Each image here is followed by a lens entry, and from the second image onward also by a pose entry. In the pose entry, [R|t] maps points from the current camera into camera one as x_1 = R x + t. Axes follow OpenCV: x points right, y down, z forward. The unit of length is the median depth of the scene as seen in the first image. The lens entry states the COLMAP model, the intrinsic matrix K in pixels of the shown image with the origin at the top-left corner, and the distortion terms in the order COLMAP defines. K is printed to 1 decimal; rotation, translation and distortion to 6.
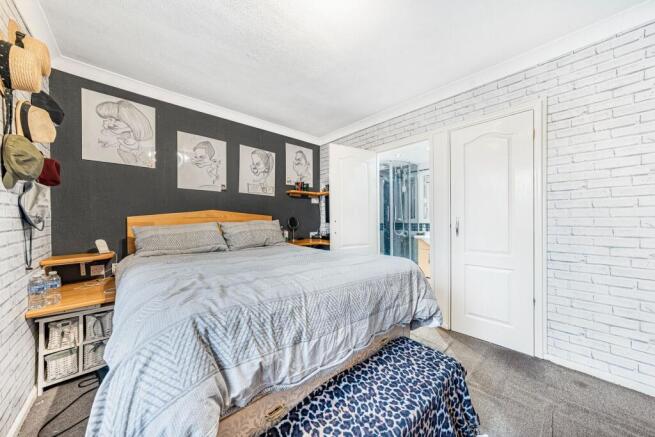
lens RADIAL K [[217.7, 0, 326.6], [0, 217.7, 219.3], [0, 0, 1]] dist [-0.001327, -0.000009]
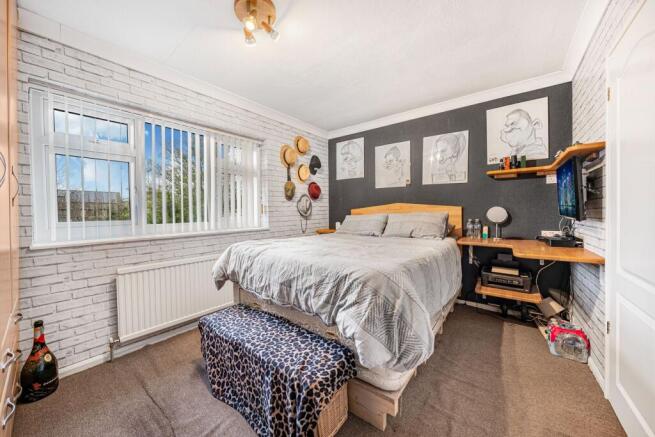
lens RADIAL K [[226.1, 0, 328.8], [0, 226.1, 215.8], [0, 0, 1]] dist [-0.022043, -0.000026]
pose [[0.198729, 0.020967, -0.979830, 0.597224], [0.006025, 0.999726, 0.022615, -0.003172], [0.980036, -0.010398, 0.198548, 0.376880]]
